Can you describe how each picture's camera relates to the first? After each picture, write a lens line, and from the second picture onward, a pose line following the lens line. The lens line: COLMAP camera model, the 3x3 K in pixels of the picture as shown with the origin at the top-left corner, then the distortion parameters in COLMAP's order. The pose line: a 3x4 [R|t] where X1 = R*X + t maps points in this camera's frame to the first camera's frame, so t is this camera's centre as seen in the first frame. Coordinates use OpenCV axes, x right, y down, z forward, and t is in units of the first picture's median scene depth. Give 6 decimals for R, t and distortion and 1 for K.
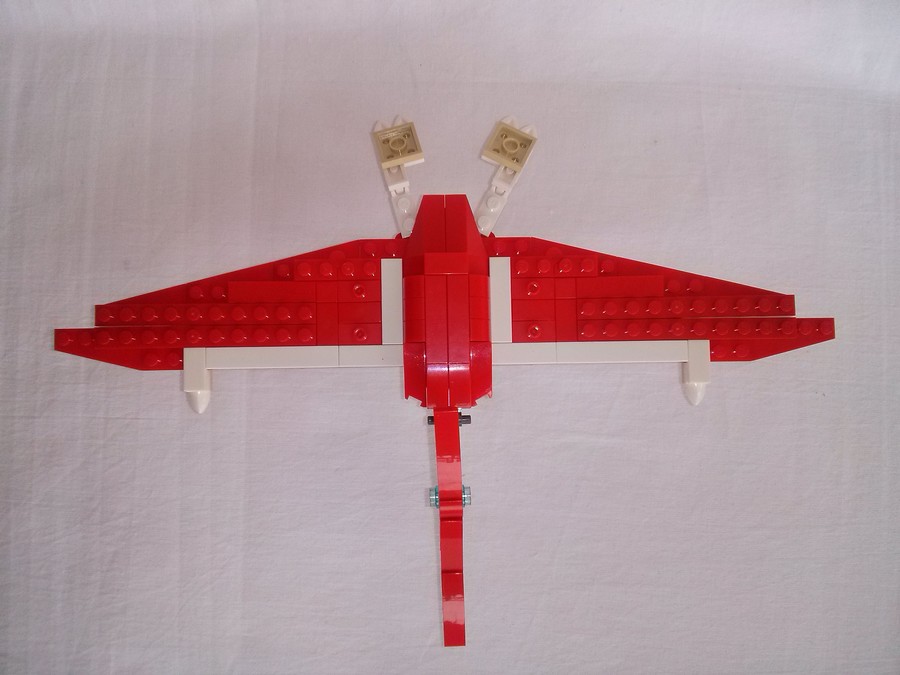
lens RADIAL K [[792.7, 0, 452.3], [0, 792.7, 347.0], [0, 0, 1]] dist [0.037773, -0.149816]
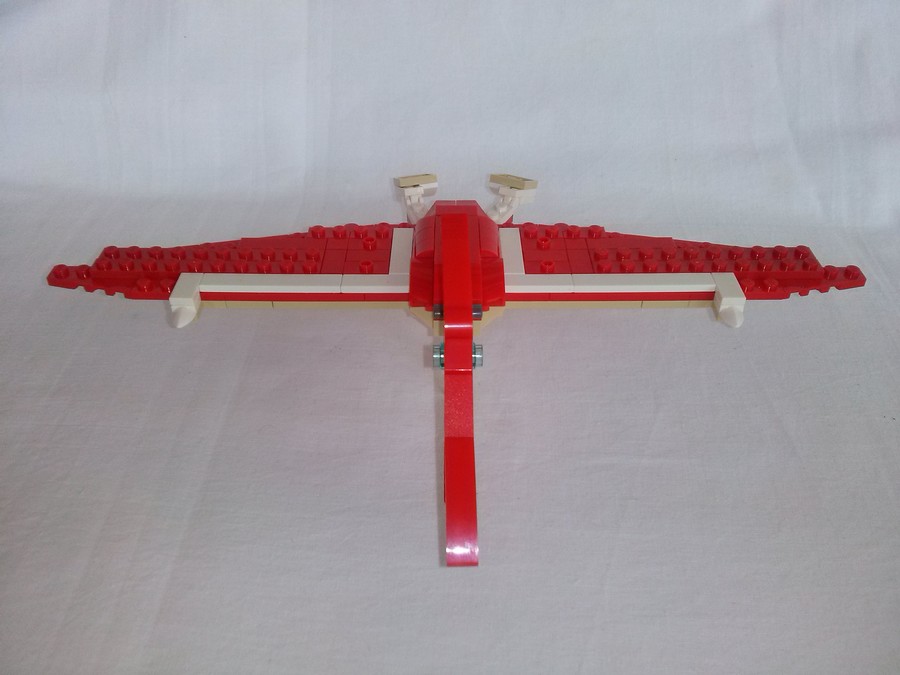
lens RADIAL K [[797.6, 0, 450.0], [0, 797.6, 337.5], [0, 0, 1]] dist [0.049660, -0.232036]
pose [[0.999772, -0.000234, -0.021349, 0.005564], [-0.015520, 0.678747, -0.734208, 0.650991], [0.014662, 0.734372, 0.678589, 0.353127]]
